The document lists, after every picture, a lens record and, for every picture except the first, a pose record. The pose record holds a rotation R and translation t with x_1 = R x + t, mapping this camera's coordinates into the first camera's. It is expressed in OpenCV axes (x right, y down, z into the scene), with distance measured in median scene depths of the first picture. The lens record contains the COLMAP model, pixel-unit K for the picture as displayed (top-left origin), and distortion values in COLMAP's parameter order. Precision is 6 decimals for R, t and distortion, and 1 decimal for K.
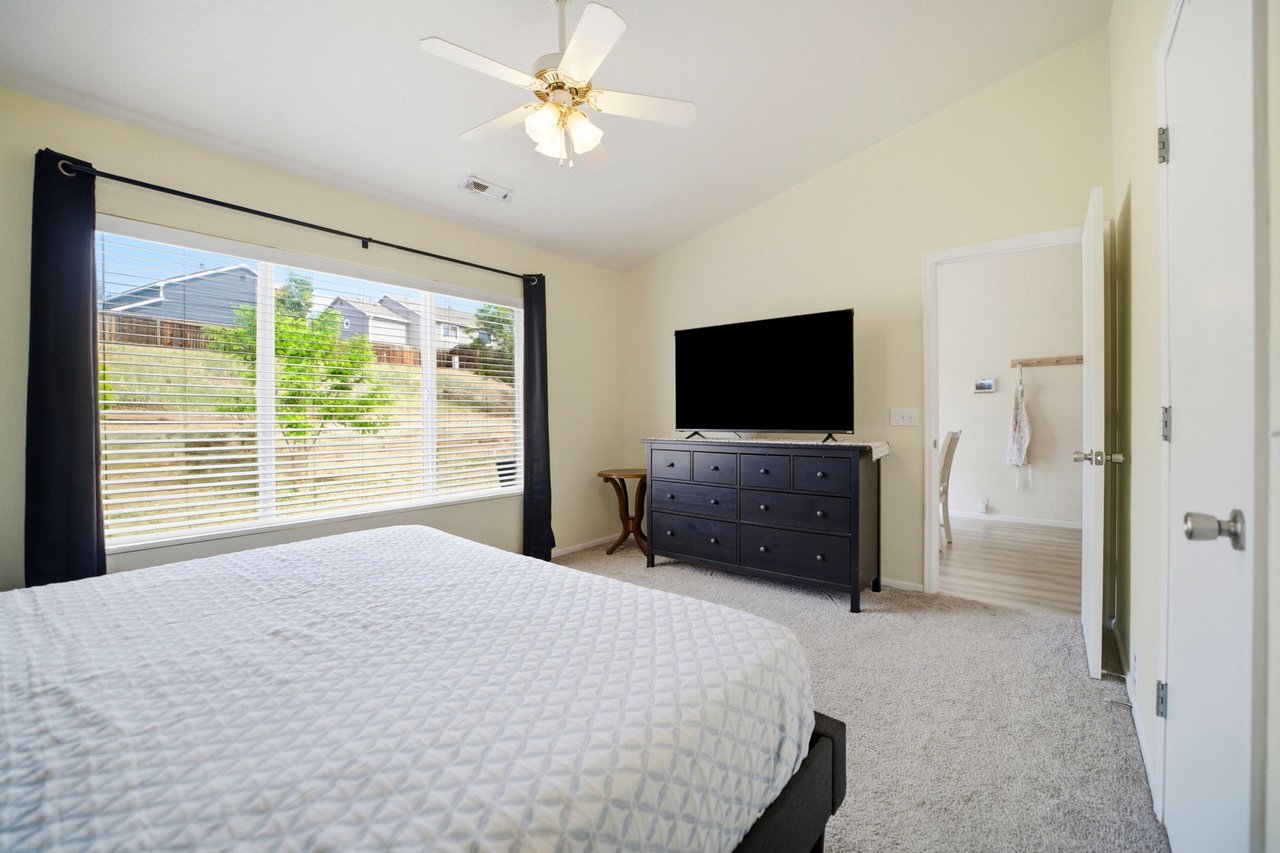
lens RADIAL K [[508.2, 0, 642.3], [0, 508.2, 415.4], [0, 0, 1]] dist [-0.040141, 0.010680]
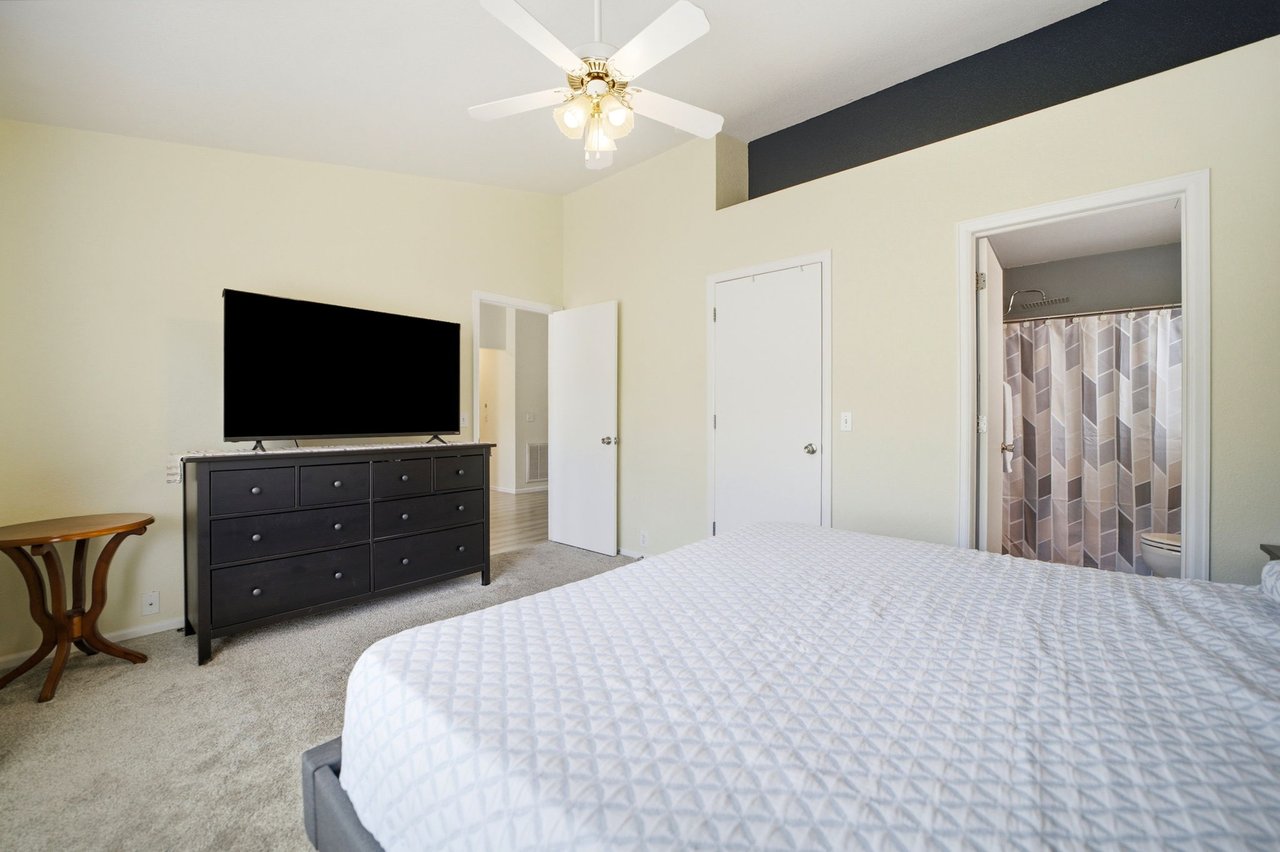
lens RADIAL K [[505.1, 0, 642.9], [0, 505.1, 420.2], [0, 0, 1]] dist [-0.042059, 0.010698]
pose [[0.030637, 0.002231, 0.999528, -0.659456], [-0.000700, 0.999997, -0.002211, 0.006138], [-0.999530, -0.000632, 0.030639, 0.531362]]
